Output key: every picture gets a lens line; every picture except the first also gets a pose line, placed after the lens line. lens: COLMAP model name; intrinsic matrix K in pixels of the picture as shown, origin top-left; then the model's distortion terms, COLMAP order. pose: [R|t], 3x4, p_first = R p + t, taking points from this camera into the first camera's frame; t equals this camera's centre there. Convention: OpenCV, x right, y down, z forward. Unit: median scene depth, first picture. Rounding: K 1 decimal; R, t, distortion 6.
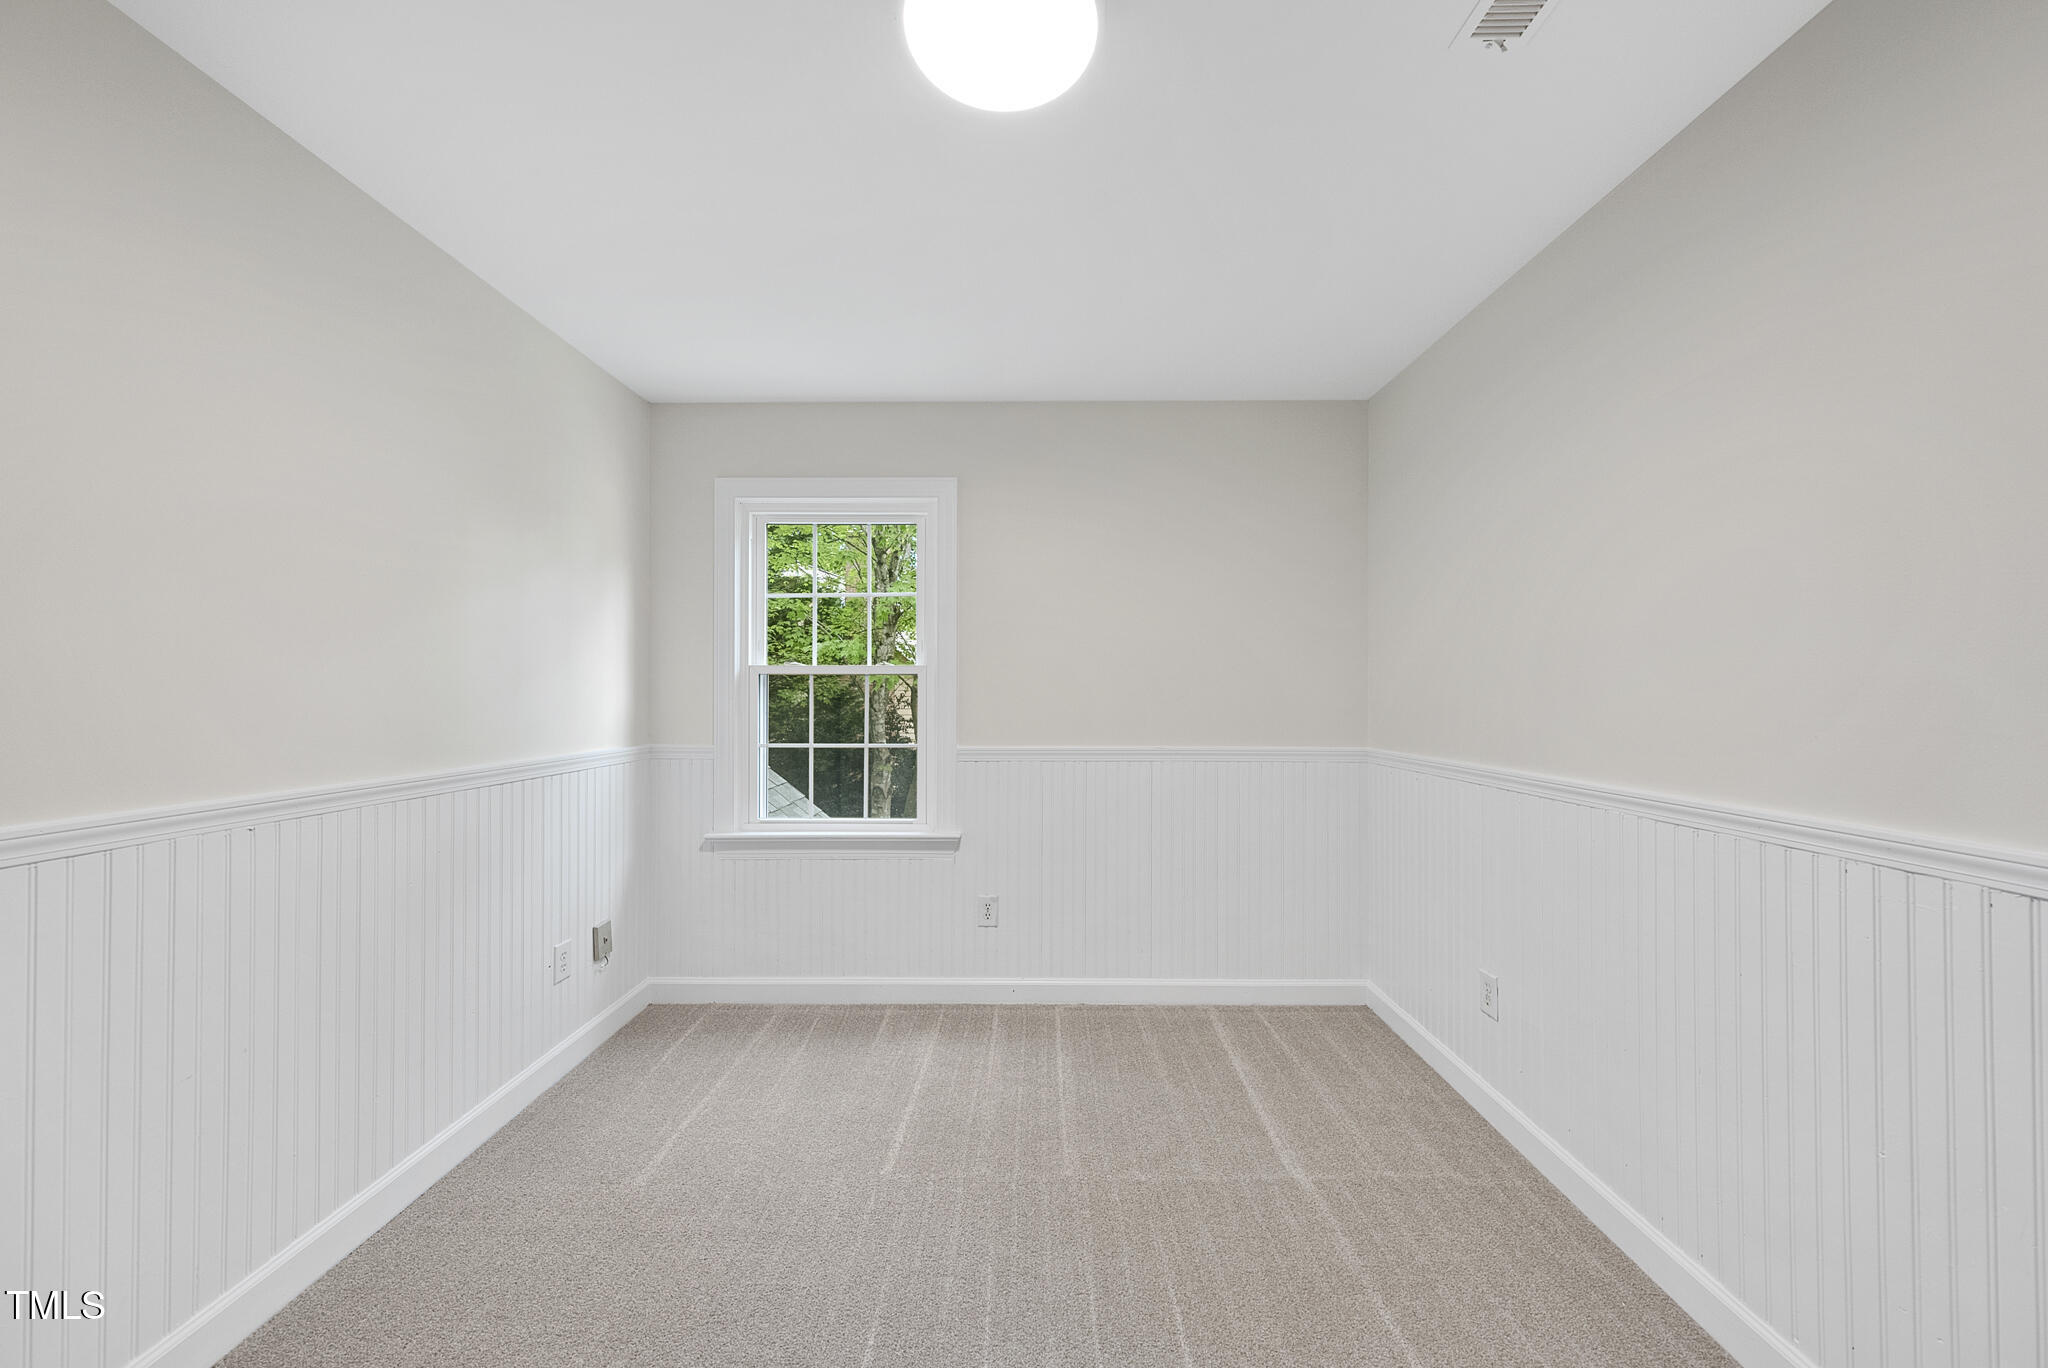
lens RADIAL K [[705.1, 0, 1024.0], [0, 705.1, 684.0], [0, 0, 1]] dist [-0.001639, -0.000358]
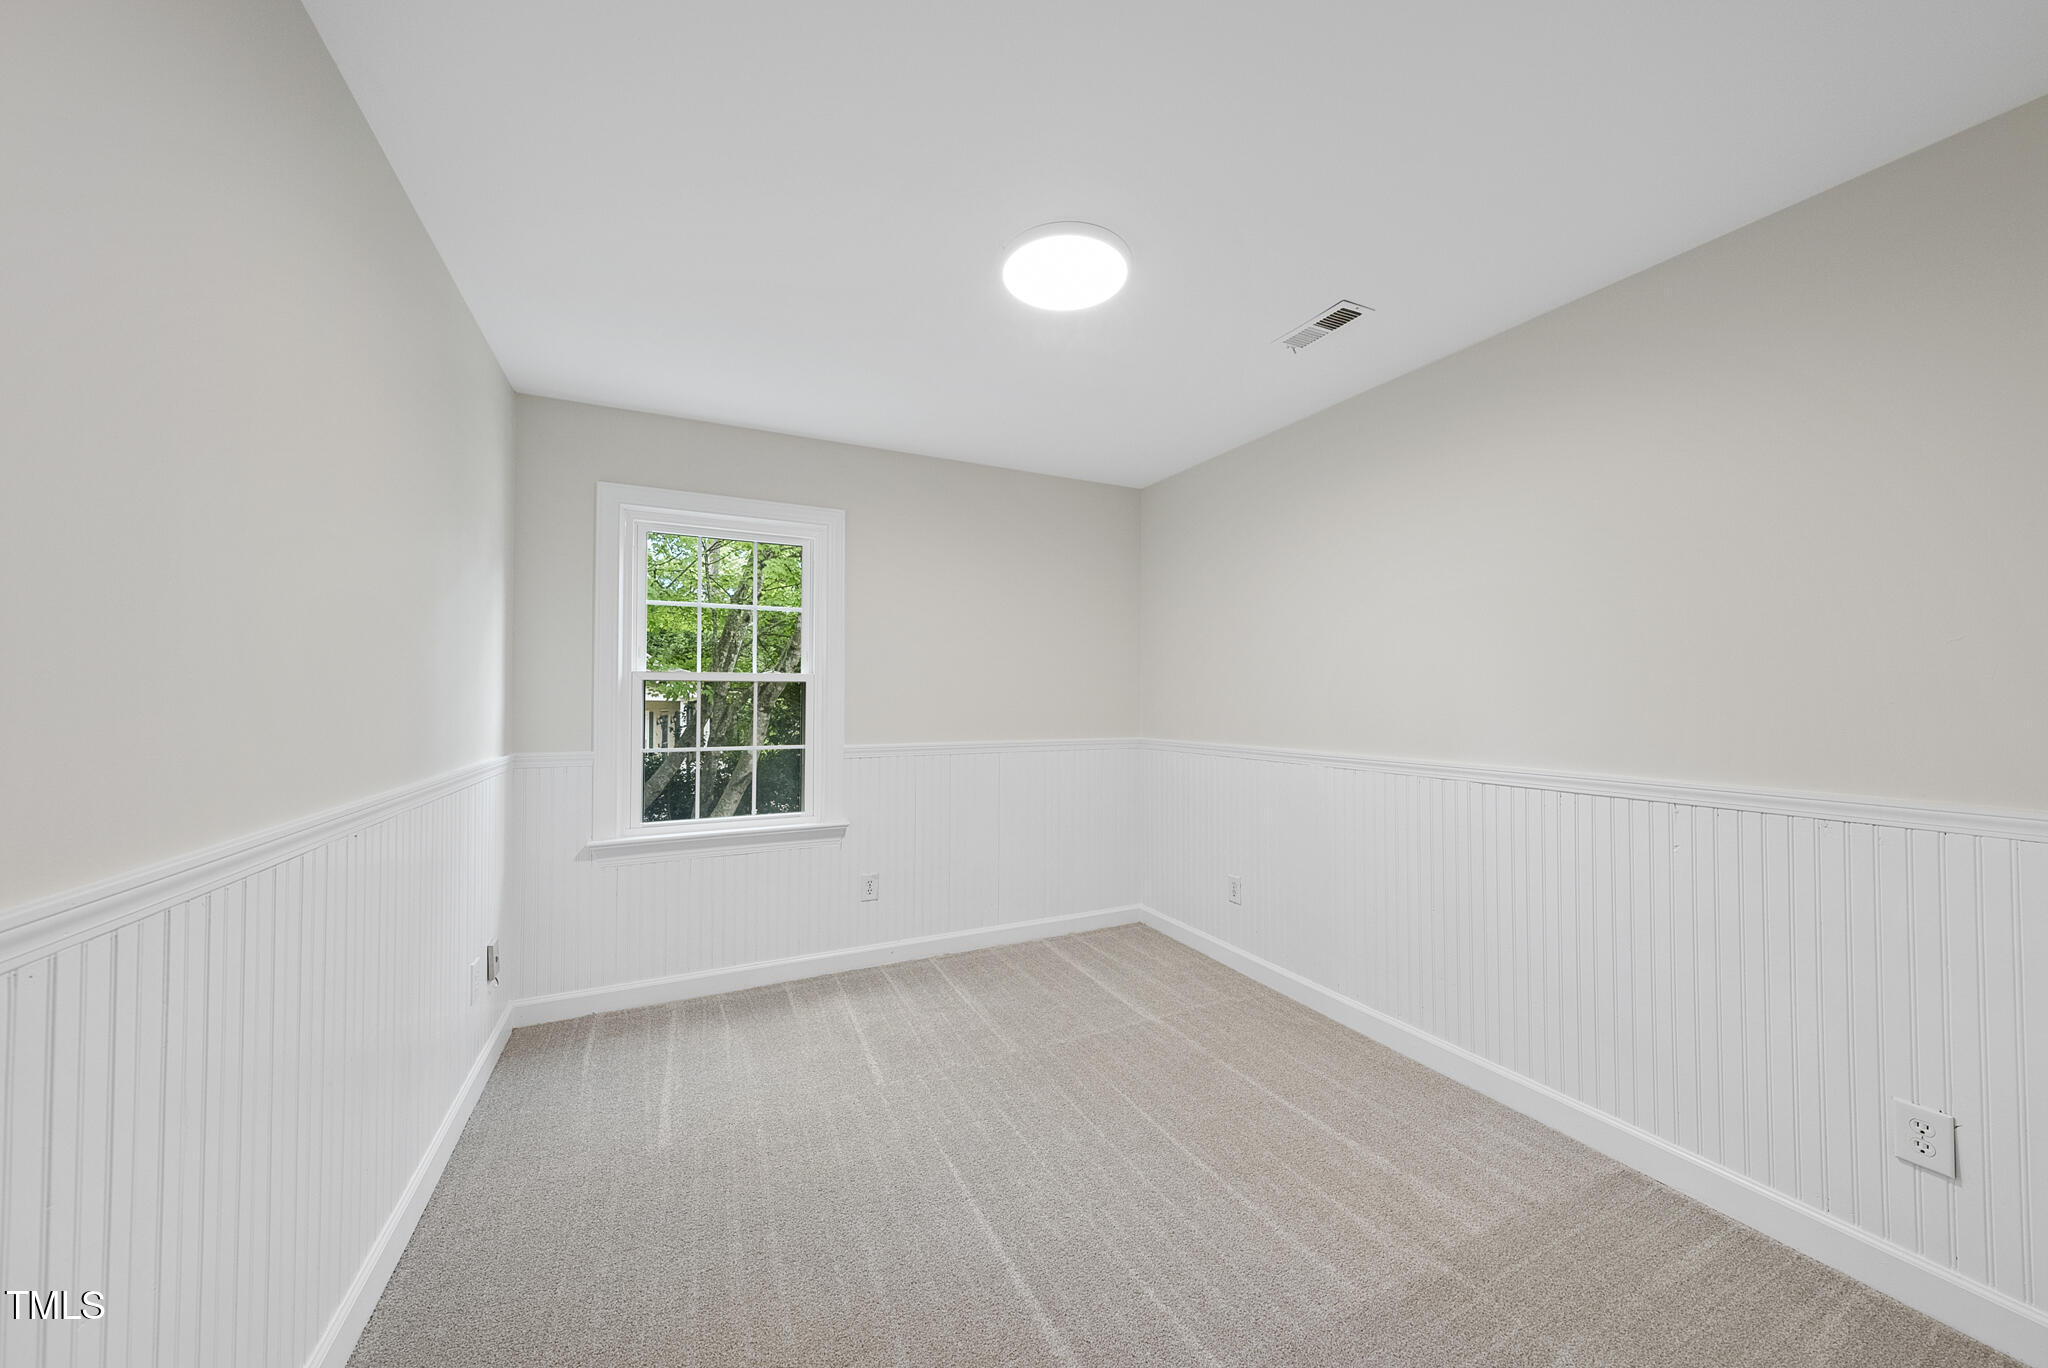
lens RADIAL K [[705.1, 0, 1024.0], [0, 705.1, 684.0], [0, 0, 1]] dist [-0.001639, -0.000358]
pose [[0.895864, 0.008154, 0.444253, -0.348457], [-0.004560, 0.999948, -0.009160, -0.001782], [-0.444304, 0.006180, 0.895855, -0.154142]]
